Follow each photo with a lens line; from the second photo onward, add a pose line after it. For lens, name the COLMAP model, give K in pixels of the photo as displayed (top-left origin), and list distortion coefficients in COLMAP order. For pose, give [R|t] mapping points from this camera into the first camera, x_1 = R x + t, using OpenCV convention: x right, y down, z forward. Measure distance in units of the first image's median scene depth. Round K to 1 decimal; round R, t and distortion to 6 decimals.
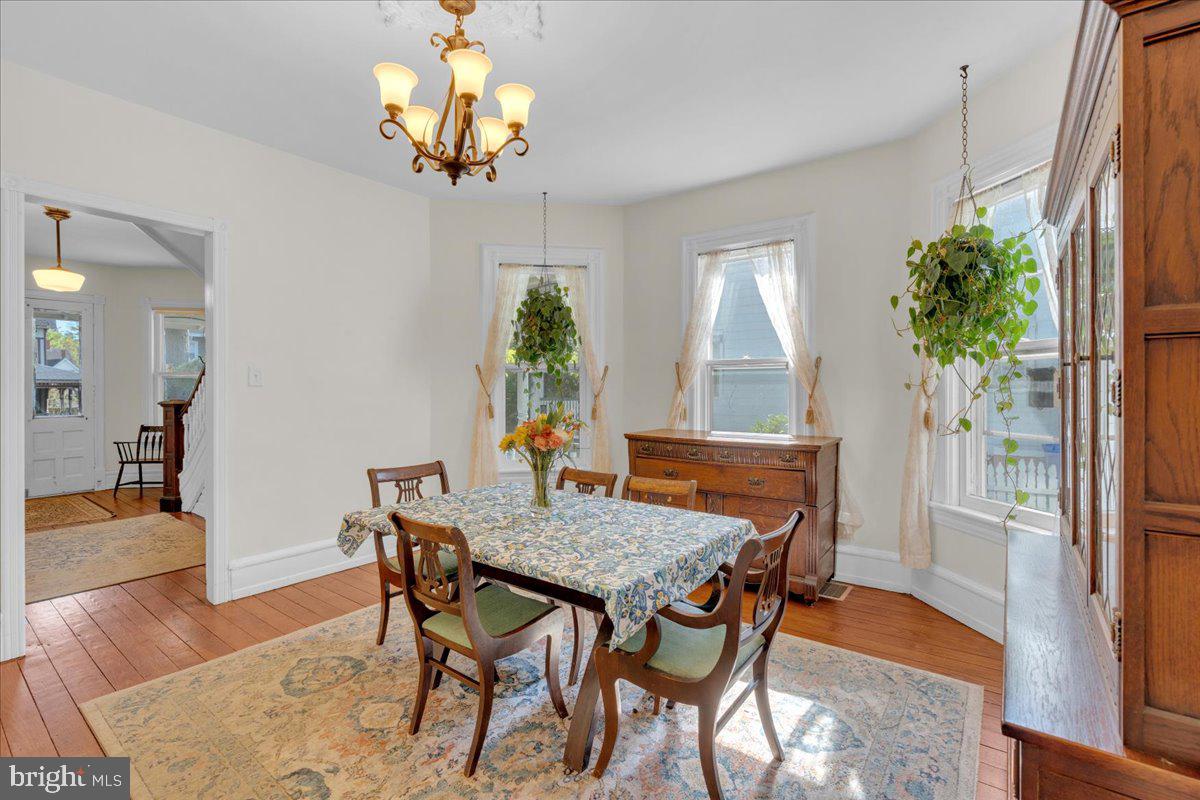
lens RADIAL K [[538.6, 0, 603.3], [0, 538.6, 392.3], [0, 0, 1]] dist [-0.000694, -0.000199]
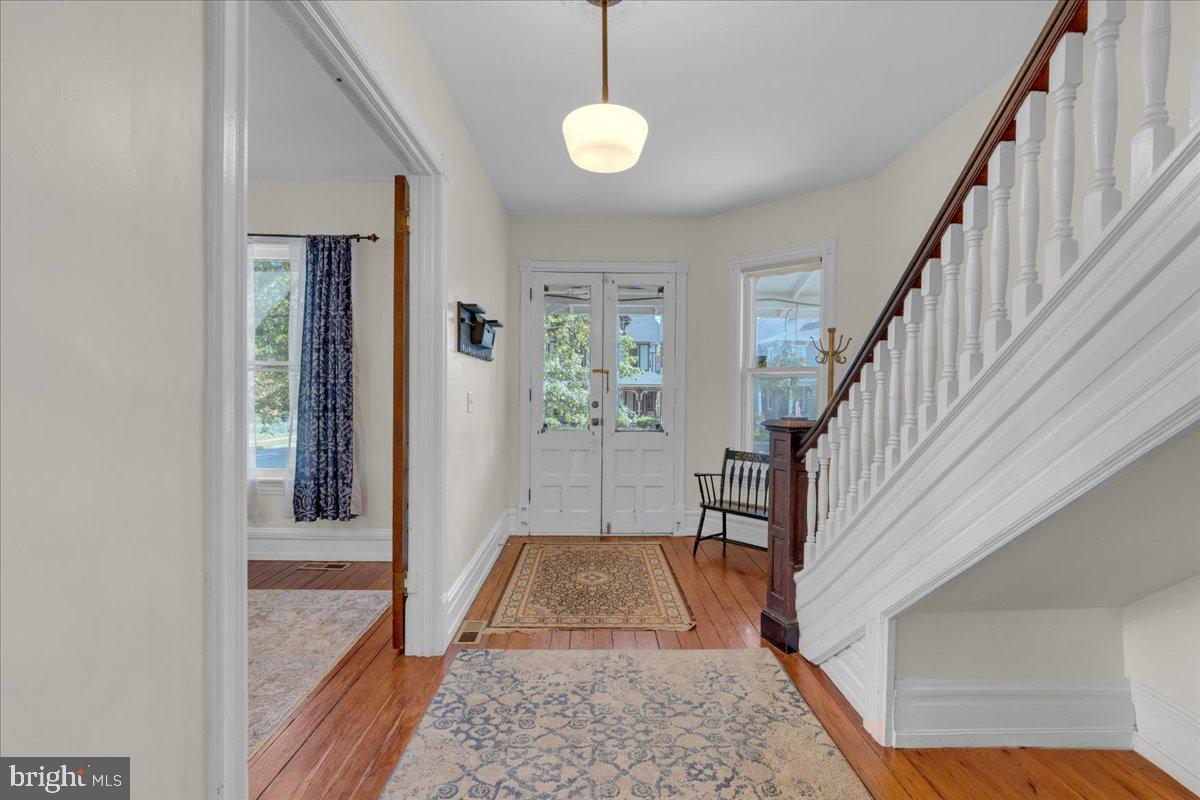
lens RADIAL K [[538.6, 0, 603.3], [0, 538.6, 392.3], [0, 0, 1]] dist [-0.000694, -0.000199]
pose [[0.615104, 0.006651, -0.788418, -0.447277], [-0.014816, 0.999885, -0.003125, -0.003888], [0.788307, 0.013604, 0.615132, 0.491948]]
